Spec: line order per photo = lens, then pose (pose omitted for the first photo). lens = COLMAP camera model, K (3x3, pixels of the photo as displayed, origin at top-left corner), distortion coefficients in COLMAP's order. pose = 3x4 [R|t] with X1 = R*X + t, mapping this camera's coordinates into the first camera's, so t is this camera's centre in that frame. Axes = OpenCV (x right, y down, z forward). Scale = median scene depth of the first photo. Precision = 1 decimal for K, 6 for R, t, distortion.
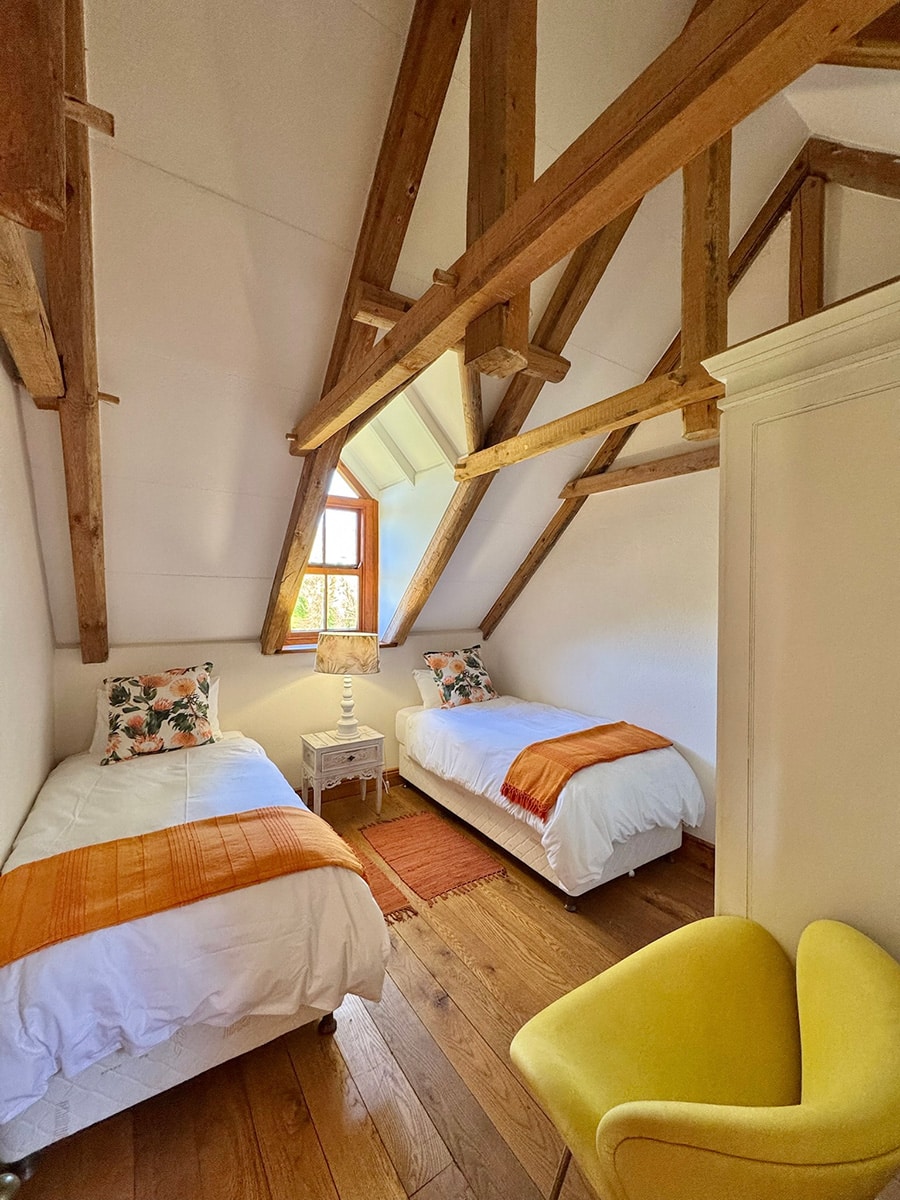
lens RADIAL K [[483.5, 0, 448.6], [0, 483.5, 599.9], [0, 0, 1]] dist [-0.001970, 0.000670]
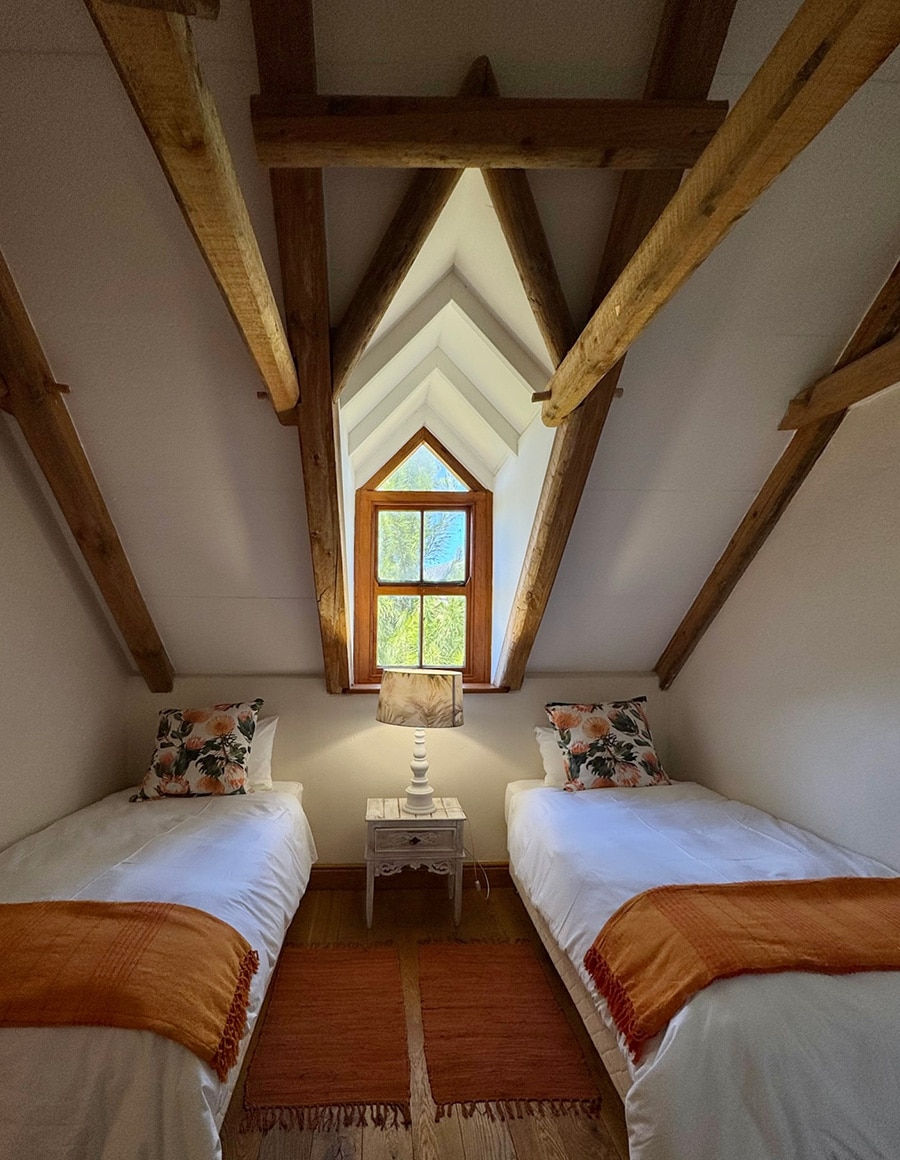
lens RADIAL K [[512.2, 0, 441.5], [0, 512.2, 649.1], [0, 0, 1]] dist [-0.001369, -0.001567]
pose [[0.849888, 0.004126, -0.526947, 0.241485], [0.002804, 0.999920, 0.012352, 0.028237], [0.526956, -0.011975, 0.849808, 0.368786]]
